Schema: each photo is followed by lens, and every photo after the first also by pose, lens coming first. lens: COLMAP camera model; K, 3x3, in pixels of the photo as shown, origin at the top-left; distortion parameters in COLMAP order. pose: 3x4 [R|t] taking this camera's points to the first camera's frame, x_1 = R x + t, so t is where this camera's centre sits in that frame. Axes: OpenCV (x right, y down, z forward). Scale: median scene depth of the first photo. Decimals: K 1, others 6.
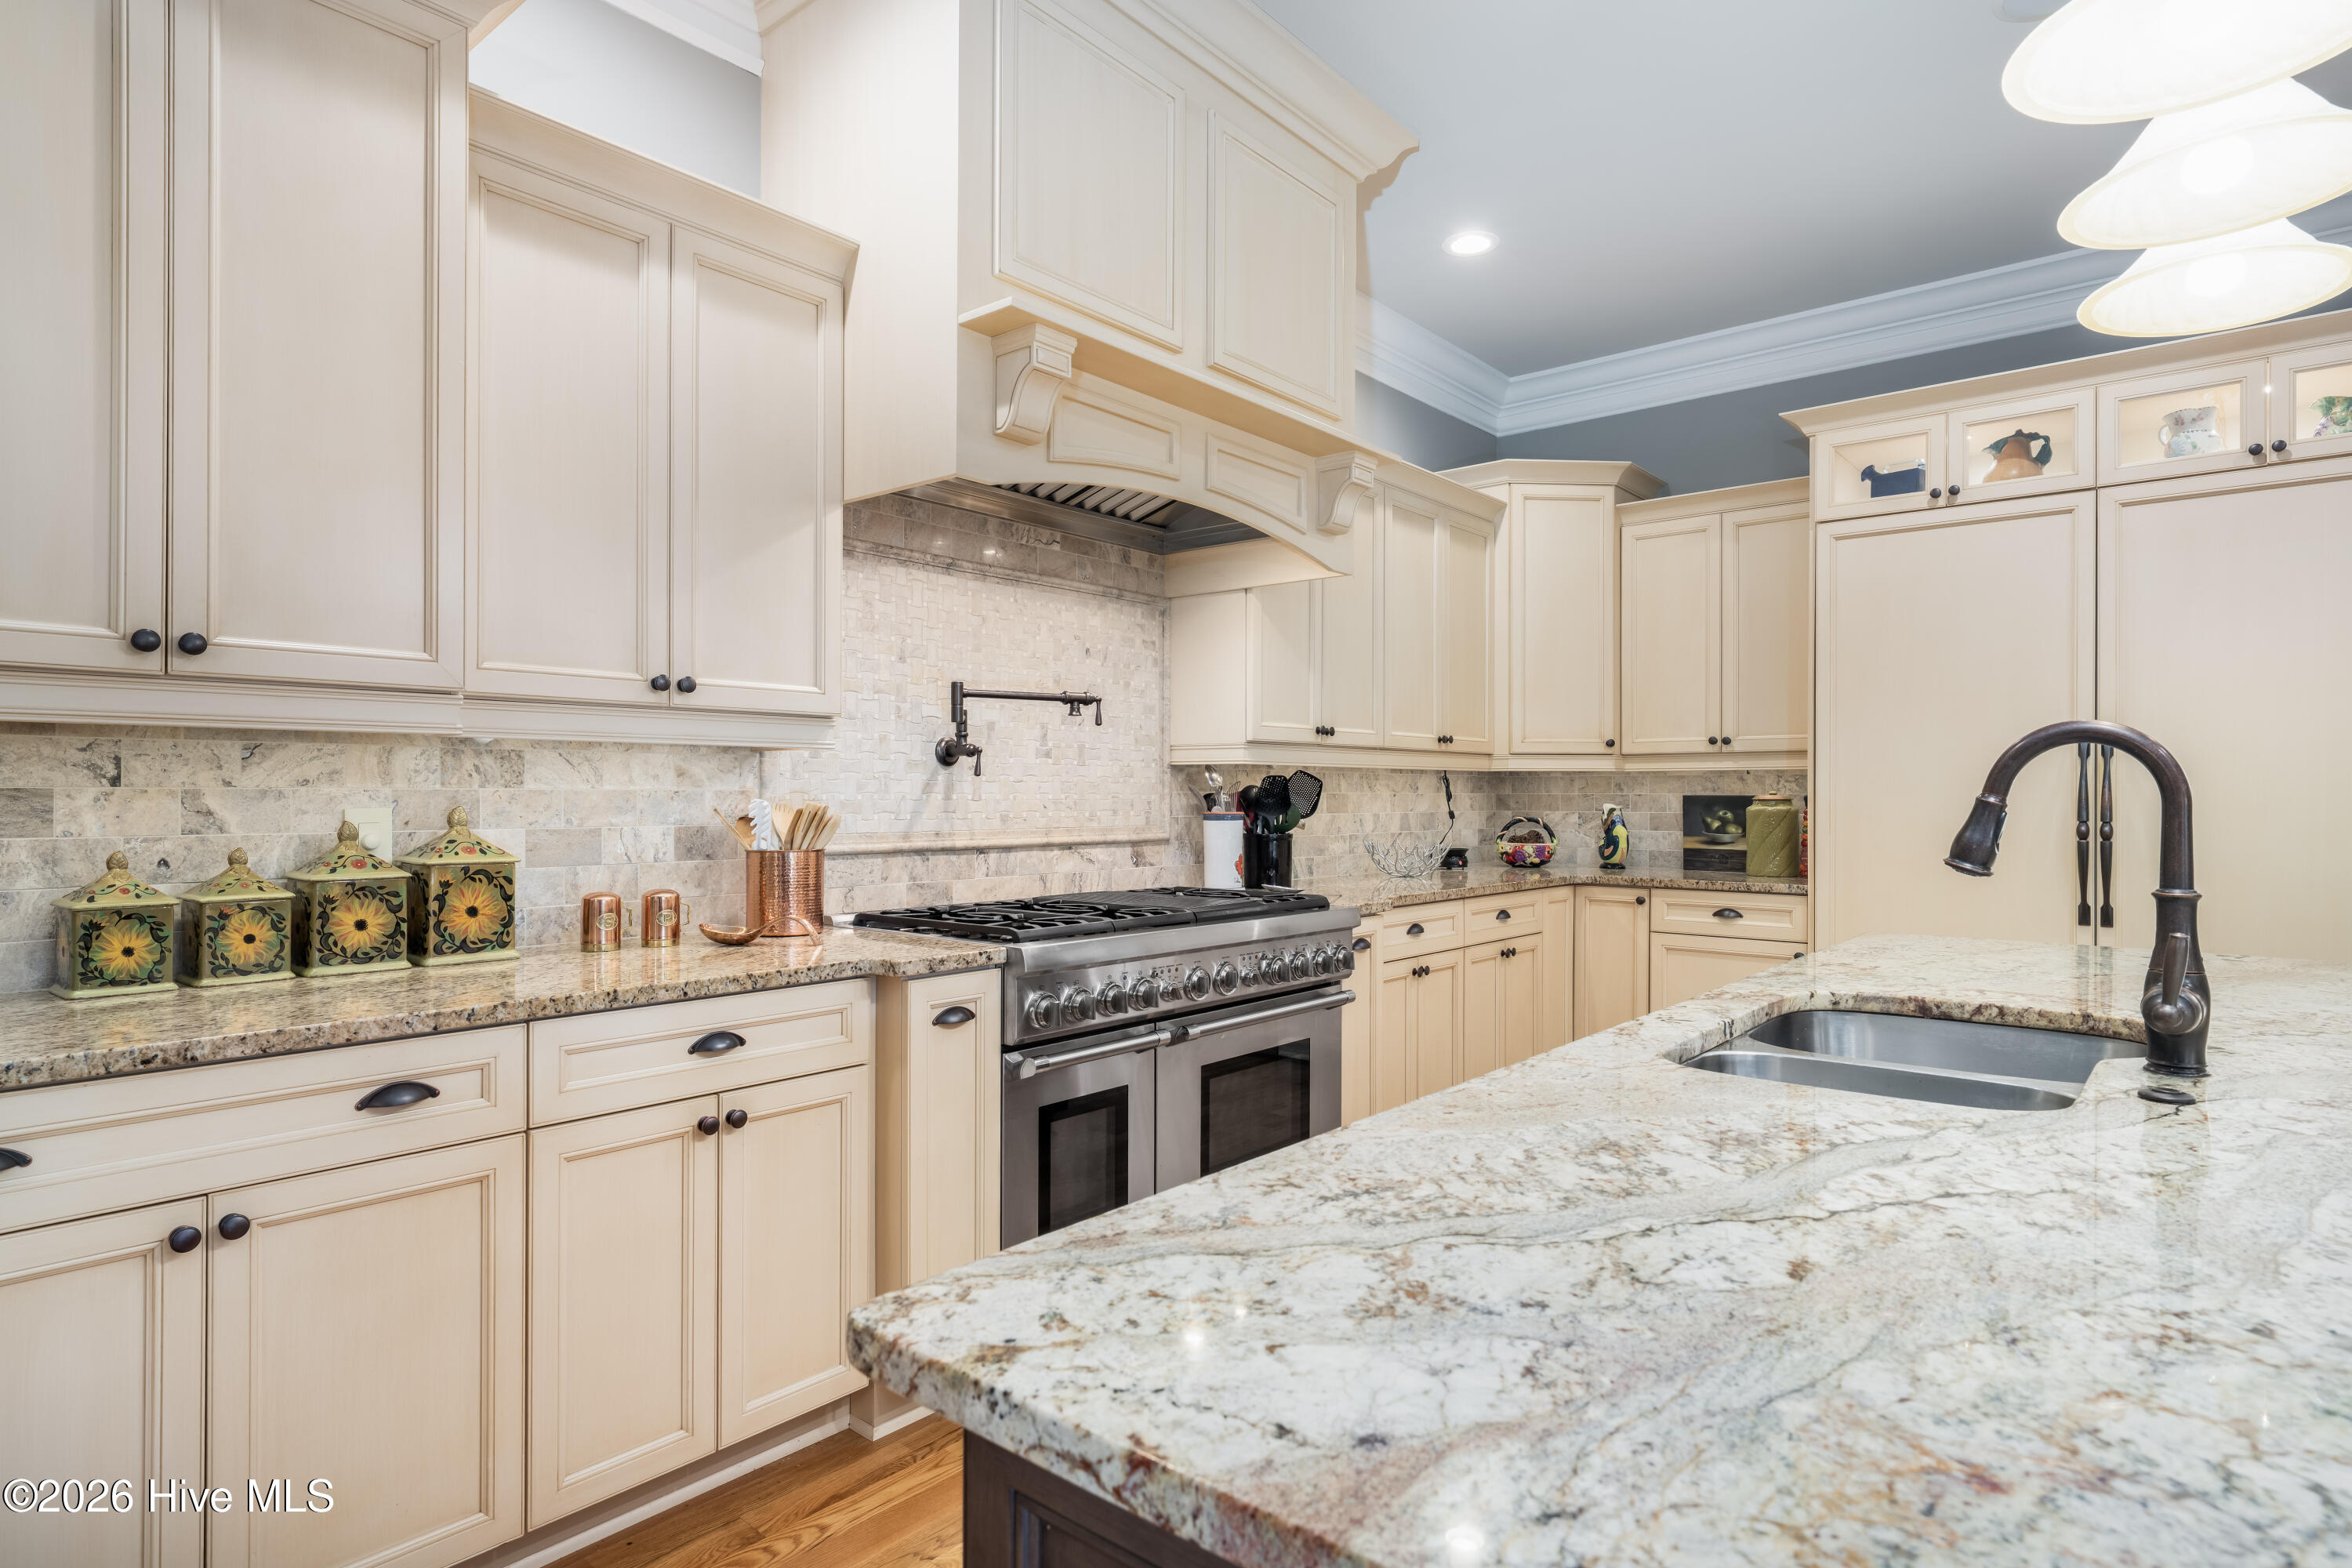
lens RADIAL K [[1233.7, 0, 1142.8], [0, 1233.7, 845.1], [0, 0, 1]] dist [0.001904, -0.000564]
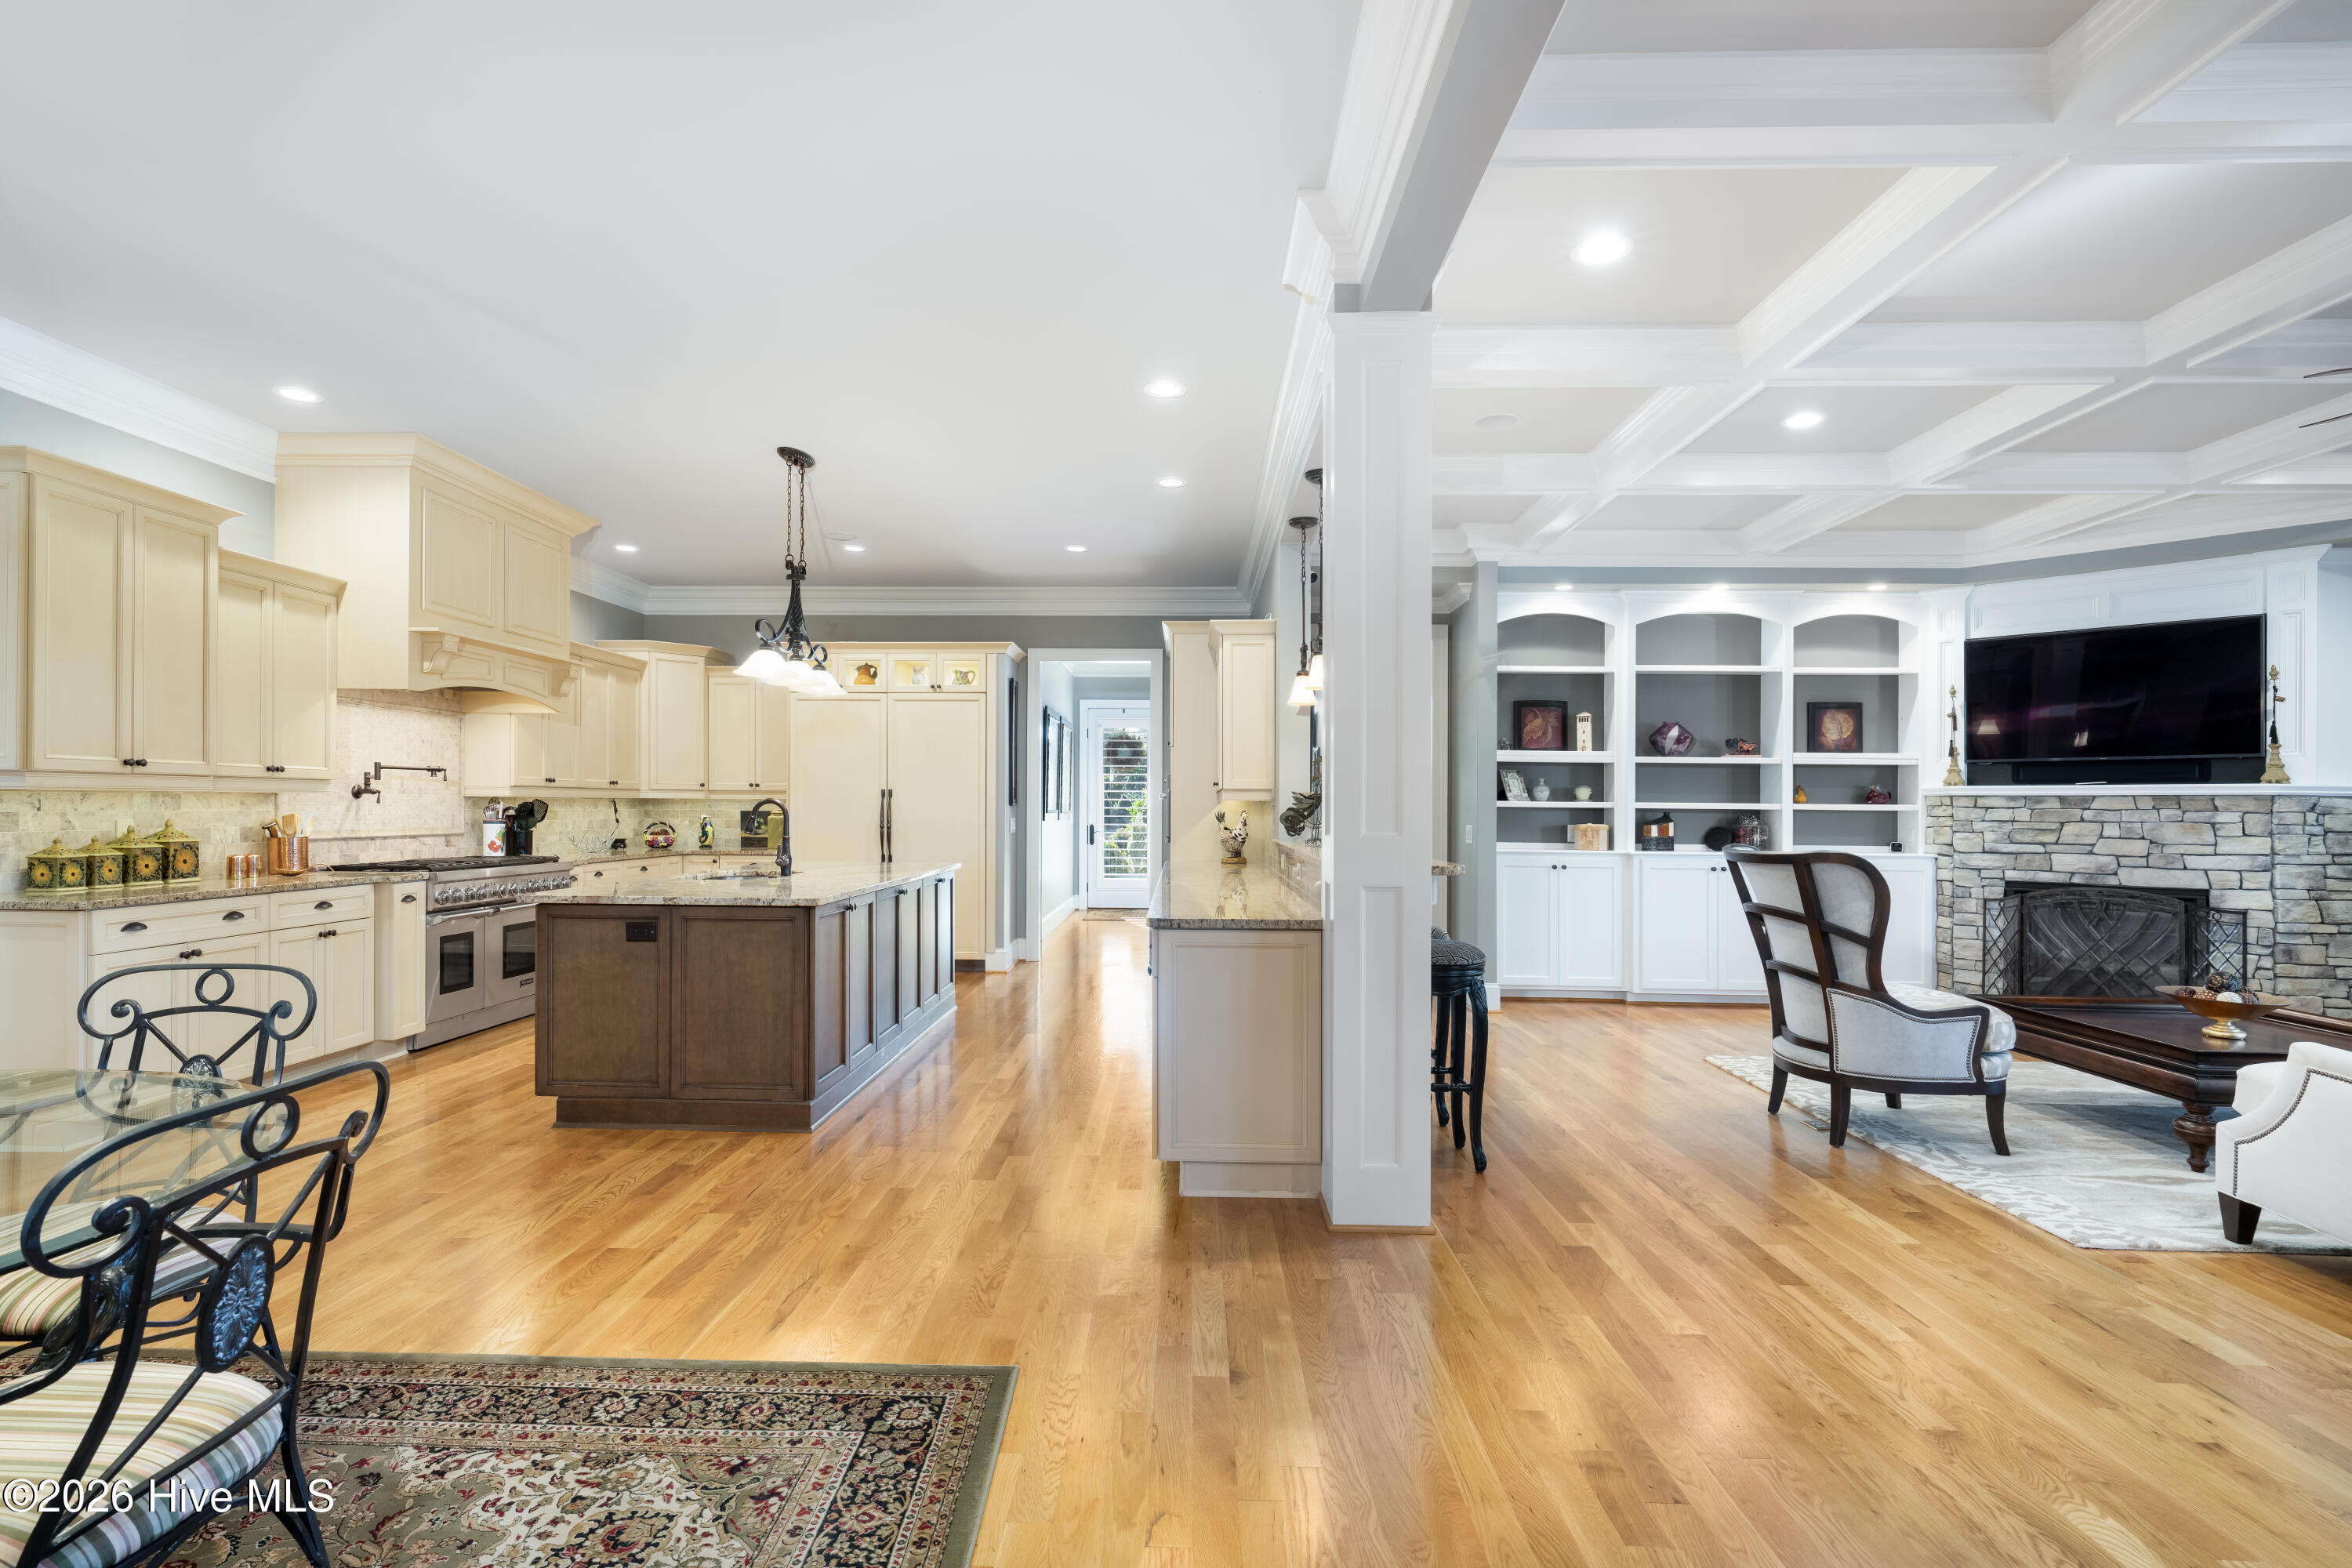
lens RADIAL K [[1128.0, 0, 1170.7], [0, 1128.0, 794.4], [0, 0, 1]] dist [-0.000965, -0.001126]
pose [[0.765744, 0.011027, 0.643051, -0.389136], [0.019409, 0.999001, -0.040244, 0.039227], [-0.642853, 0.043298, 0.764765, -1.594651]]
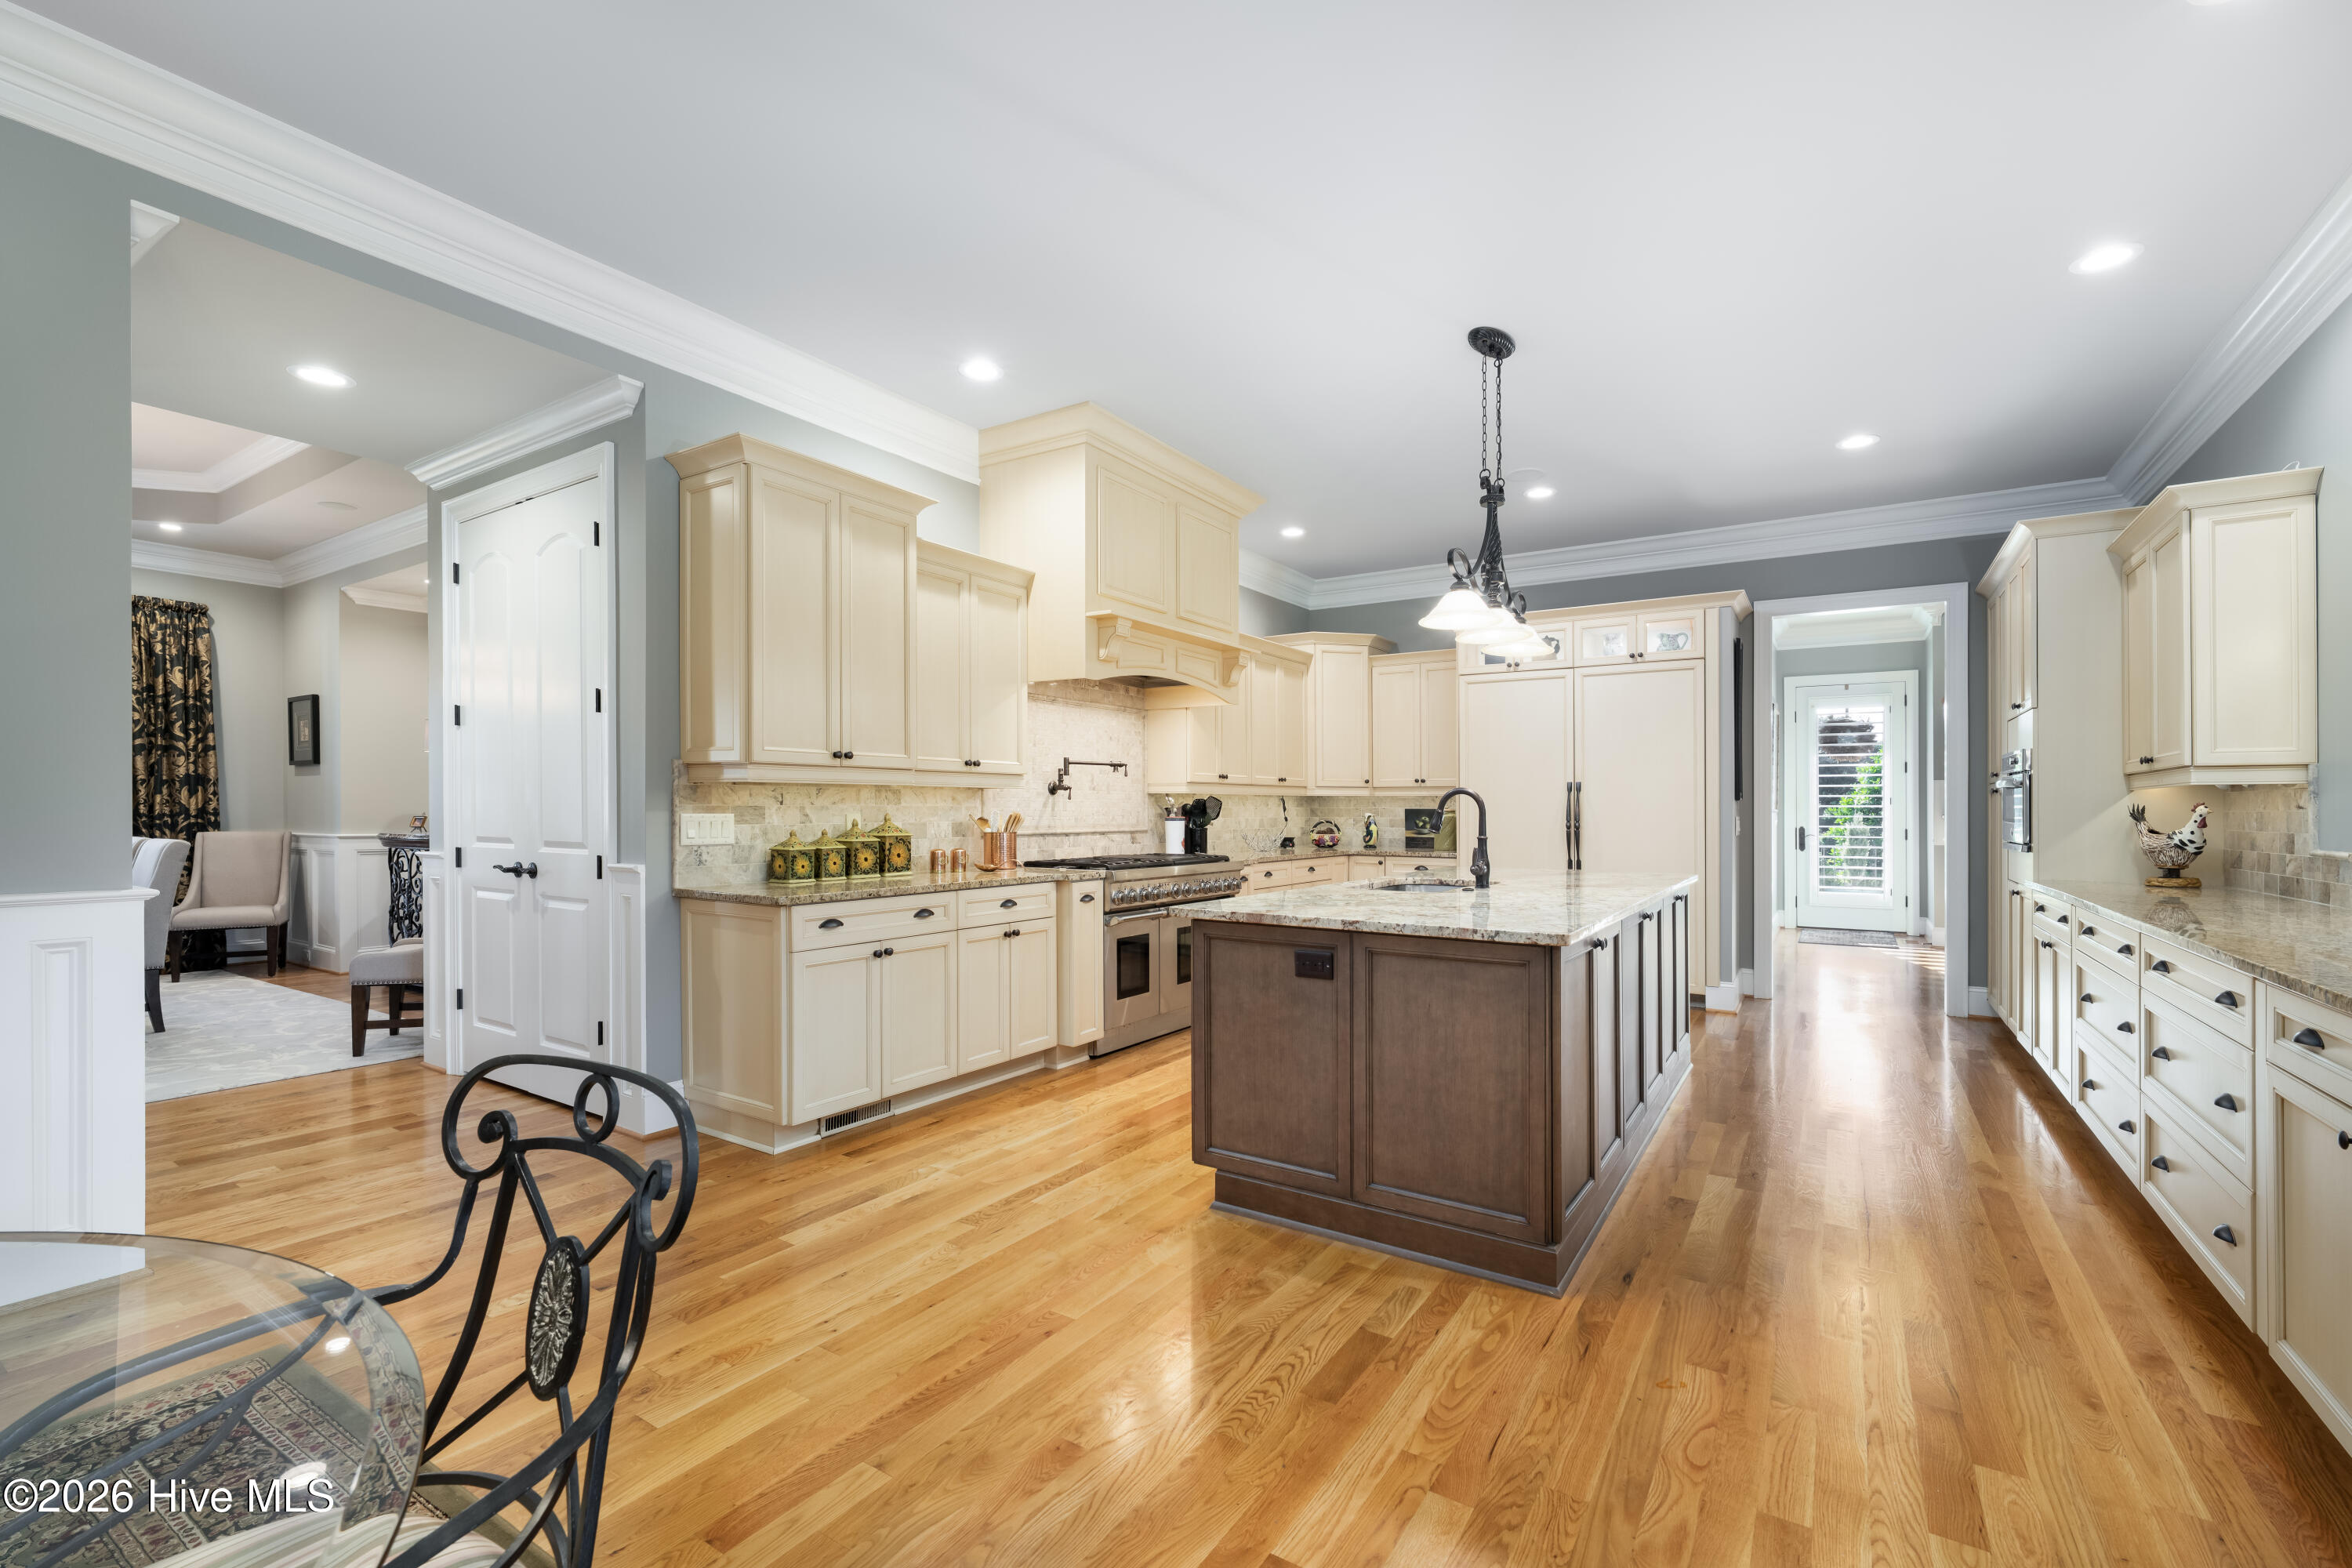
lens RADIAL K [[1006.1, 0, 1189.4], [0, 1006.1, 824.3], [0, 0, 1]] dist [0.002490, 0.000059]
pose [[0.989491, -0.000575, 0.144593, -0.207018], [0.003937, 0.999729, -0.022965, 0.032285], [-0.144540, 0.023293, 0.989225, -0.876146]]
